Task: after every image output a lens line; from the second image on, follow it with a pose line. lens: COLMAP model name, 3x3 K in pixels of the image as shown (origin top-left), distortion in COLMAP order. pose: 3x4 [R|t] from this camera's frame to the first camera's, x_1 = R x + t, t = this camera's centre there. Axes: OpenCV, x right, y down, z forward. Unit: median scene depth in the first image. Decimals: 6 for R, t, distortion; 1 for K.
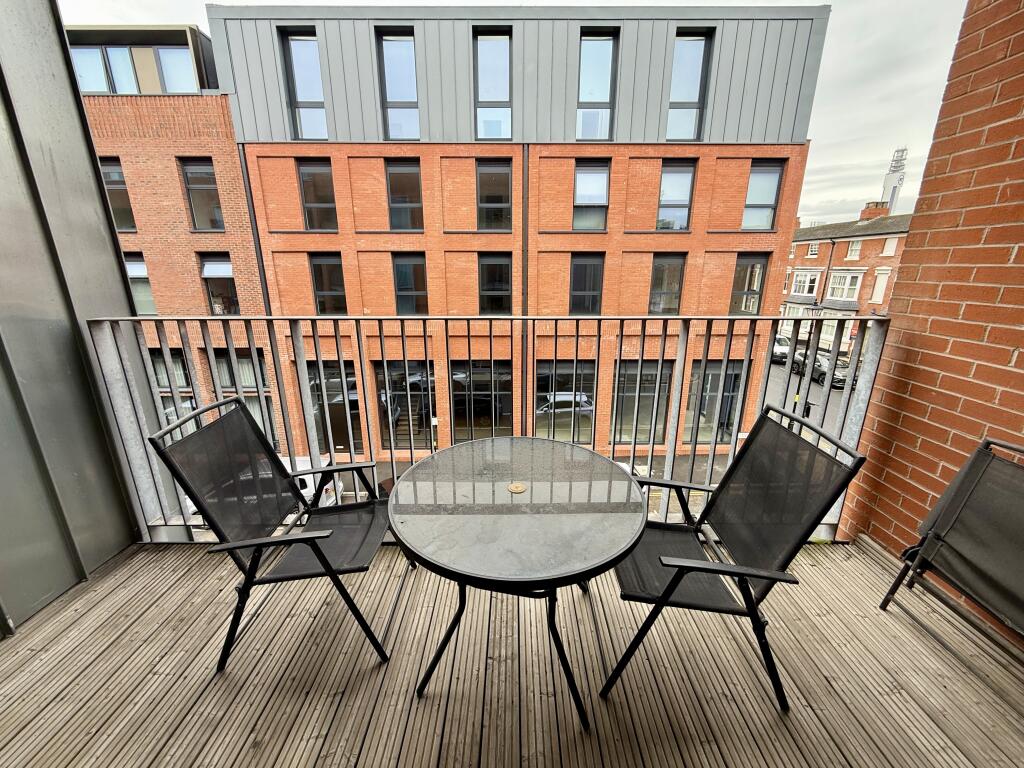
lens RADIAL K [[408.5, 0, 512.4], [0, 408.5, 385.9], [0, 0, 1]] dist [0.003468, -0.000035]
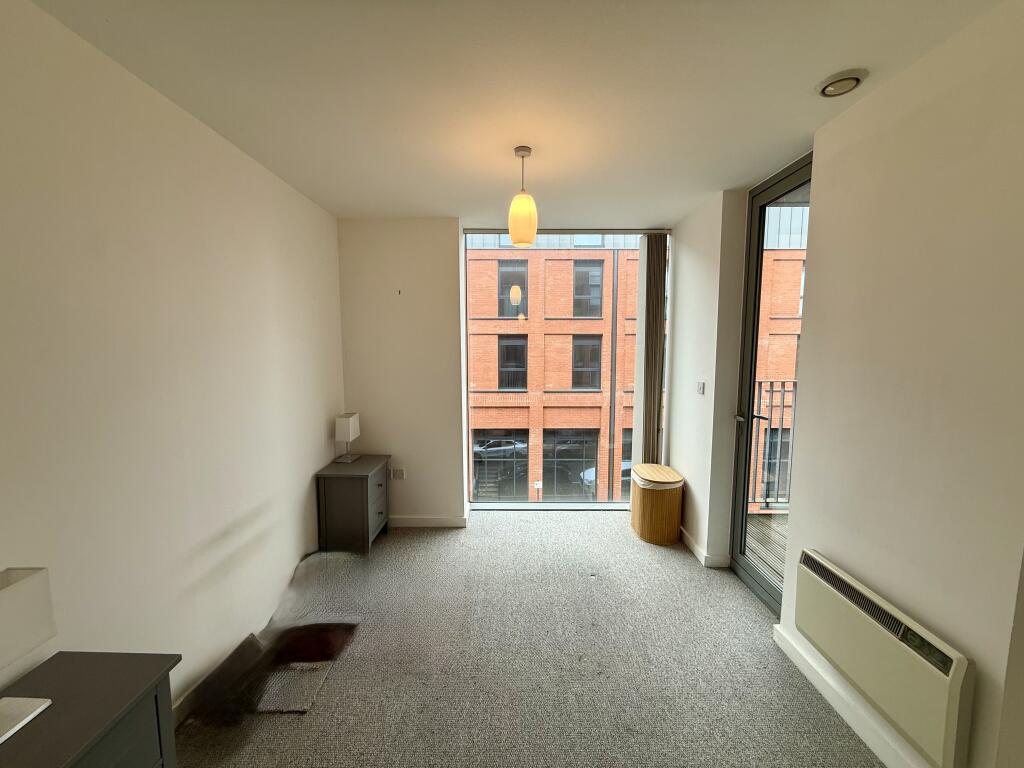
lens RADIAL K [[372.0, 0, 512.5], [0, 372.0, 377.6], [0, 0, 1]] dist [0.001825, 0.000063]
pose [[0.999996, -0.001722, 0.002252, -0.255353], [0.002140, 0.979545, -0.201213, 0.001184], [-0.001859, 0.201217, 0.979545, -0.002224]]
